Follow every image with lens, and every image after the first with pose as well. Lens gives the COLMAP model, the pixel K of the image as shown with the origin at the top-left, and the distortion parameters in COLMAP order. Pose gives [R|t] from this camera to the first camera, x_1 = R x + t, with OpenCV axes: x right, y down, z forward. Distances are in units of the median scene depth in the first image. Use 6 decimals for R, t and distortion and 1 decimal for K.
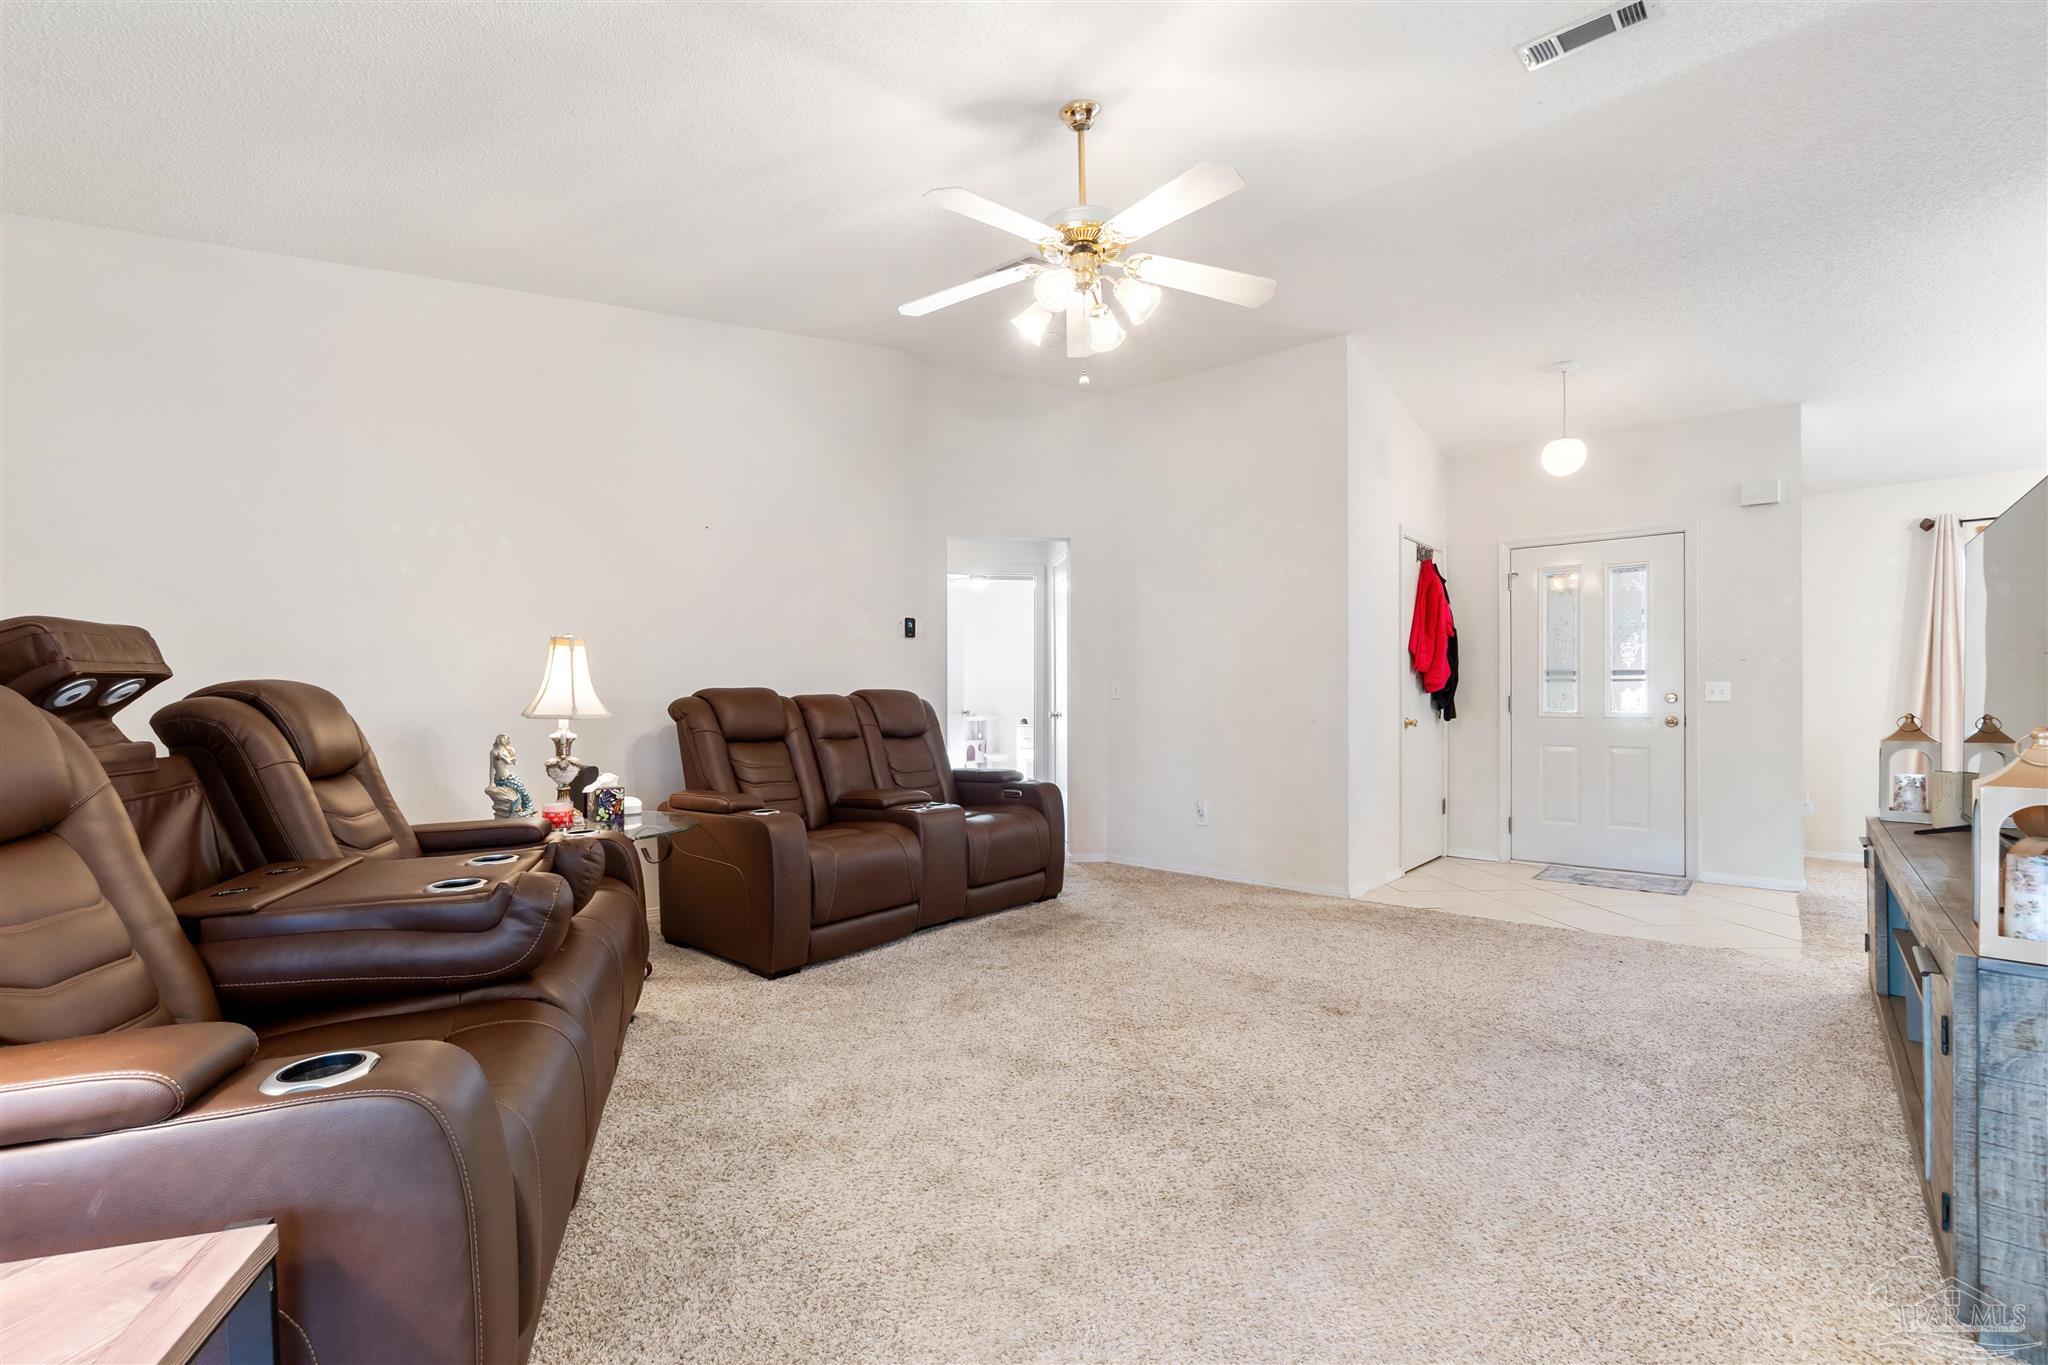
lens RADIAL K [[881.8, 0, 1003.1], [0, 881.8, 702.3], [0, 0, 1]] dist [0.002835, 0.000538]
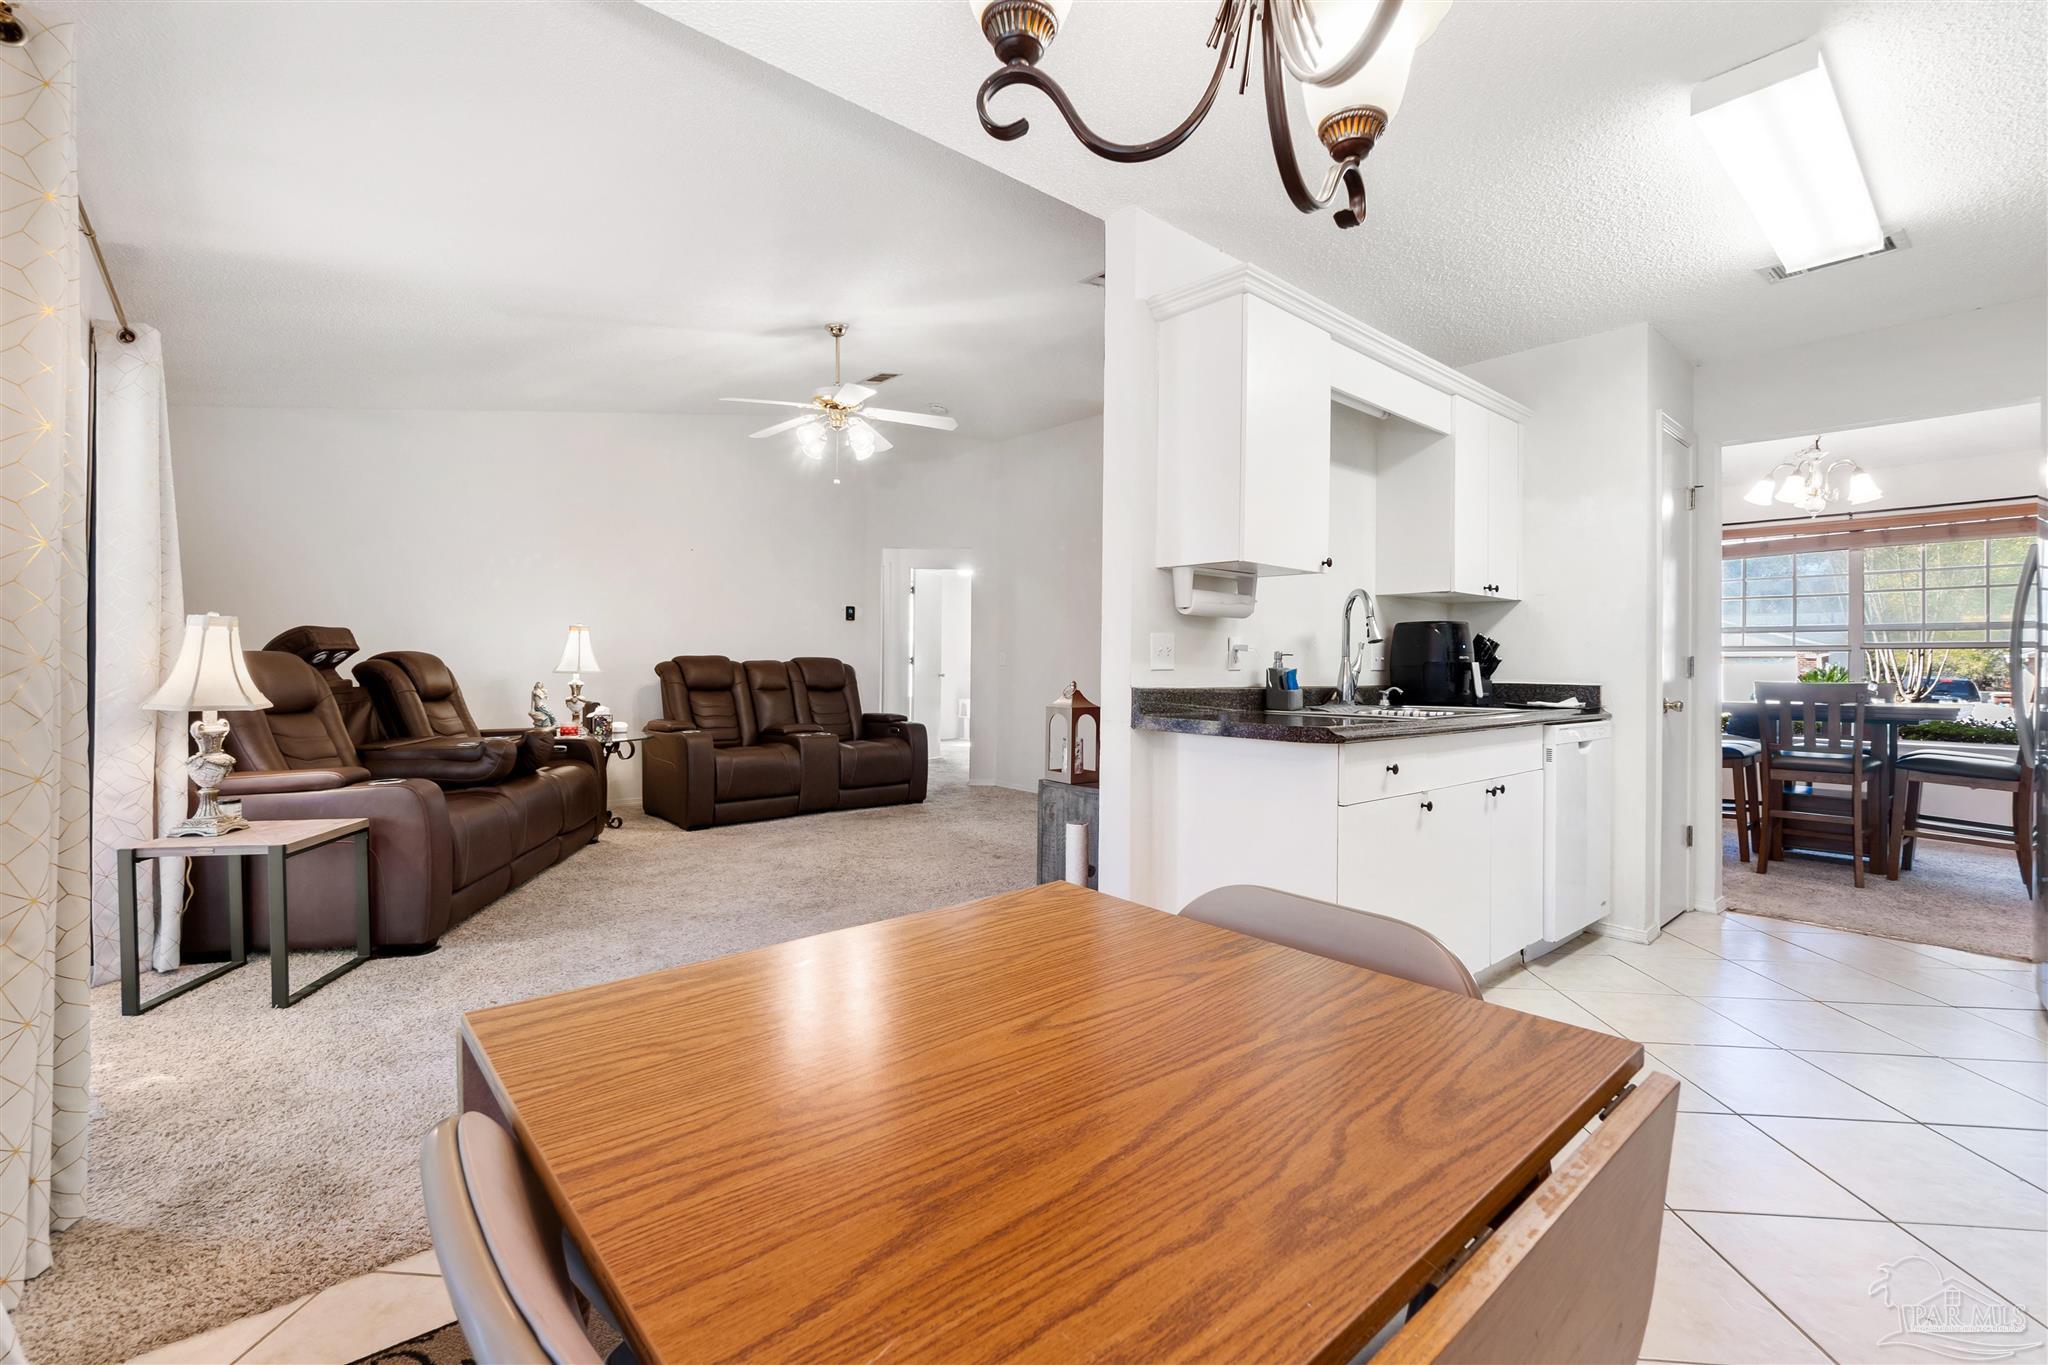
lens RADIAL K [[881.8, 0, 1037.7], [0, 881.8, 669.3], [0, 0, 1]] dist [0.002835, 0.000538]
pose [[0.991296, 0.012712, -0.131034, 0.604091], [-0.012430, 0.999918, 0.002963, -0.005201], [0.131061, -0.001308, 0.991373, -0.566835]]
